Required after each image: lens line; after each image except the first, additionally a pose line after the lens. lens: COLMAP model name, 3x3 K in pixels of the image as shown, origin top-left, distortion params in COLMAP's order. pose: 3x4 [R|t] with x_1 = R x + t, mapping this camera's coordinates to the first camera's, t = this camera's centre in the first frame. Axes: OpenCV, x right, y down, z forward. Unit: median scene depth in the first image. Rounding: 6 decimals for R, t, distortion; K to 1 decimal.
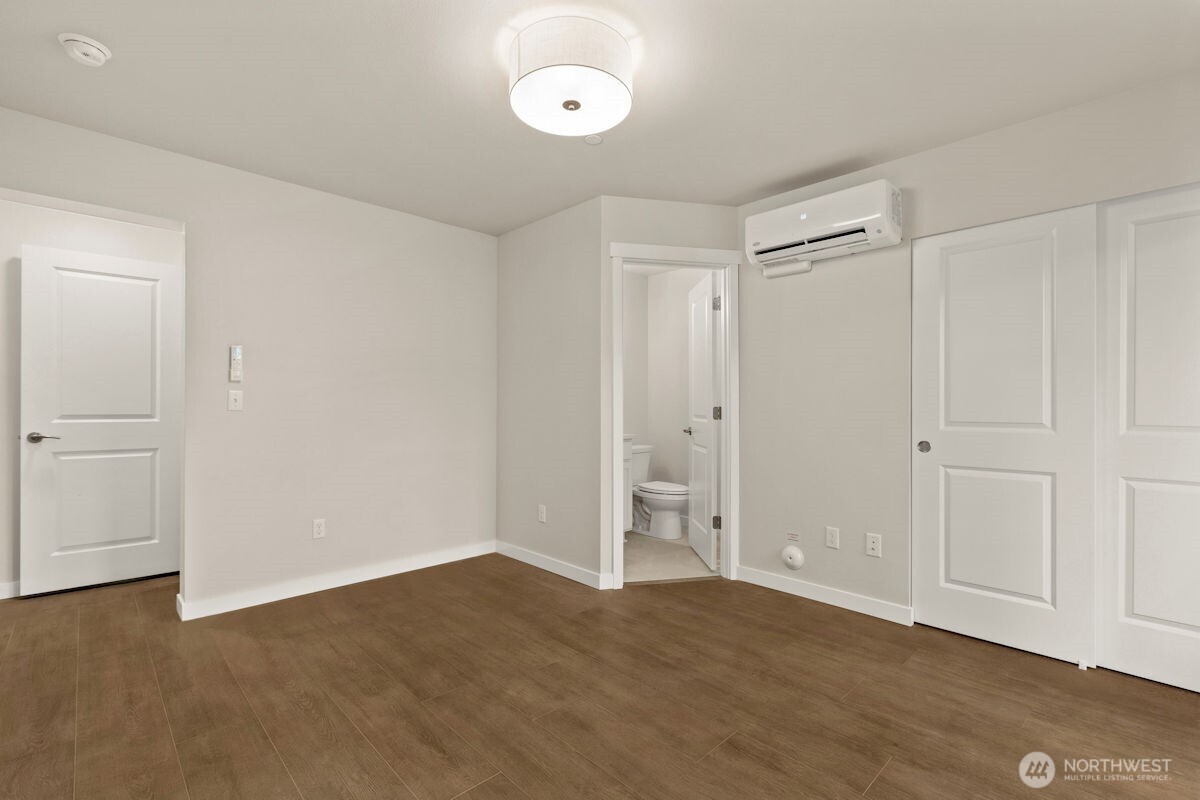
lens RADIAL K [[536.0, 0, 592.9], [0, 536.0, 402.3], [0, 0, 1]] dist [-0.001866, -0.000134]
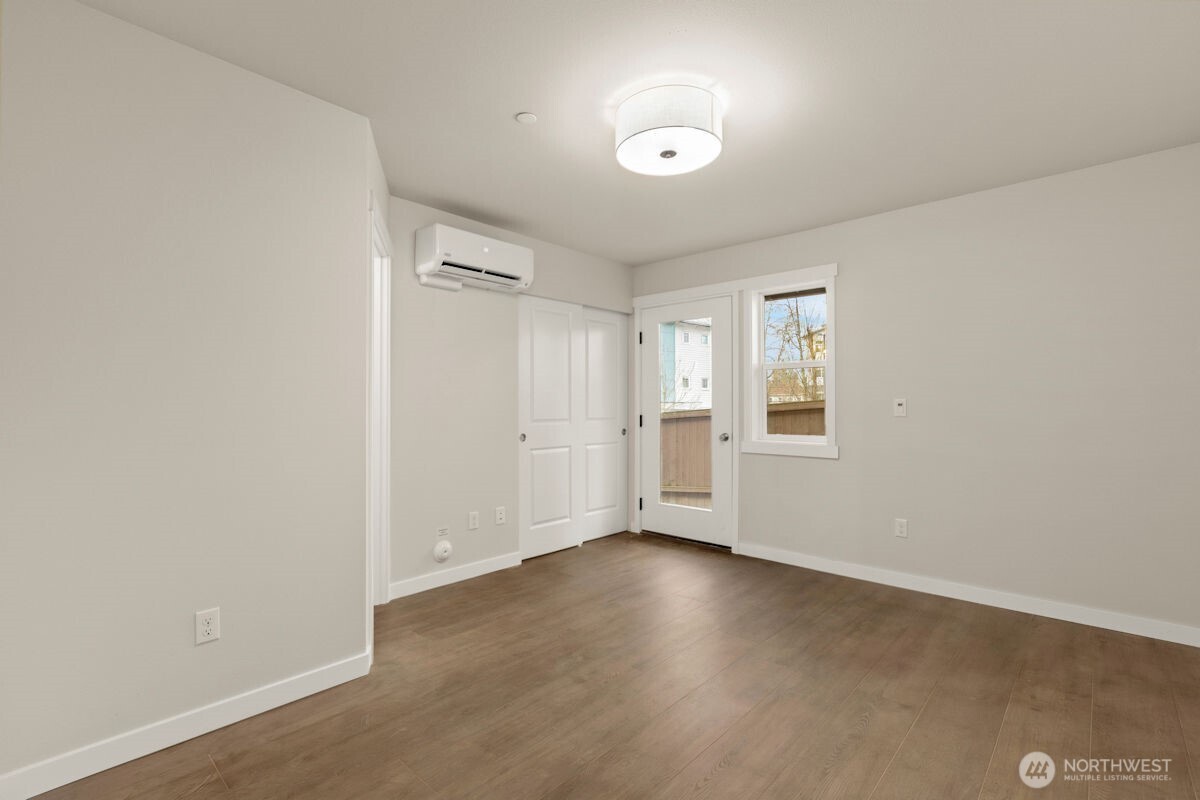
lens RADIAL K [[536.0, 0, 592.9], [0, 536.0, 402.3], [0, 0, 1]] dist [-0.001866, -0.000134]
pose [[-0.052775, 0.004046, 0.998598, -0.745348], [-0.001444, 0.999990, -0.004128, -0.006760], [-0.998605, -0.001660, -0.052769, 0.778297]]
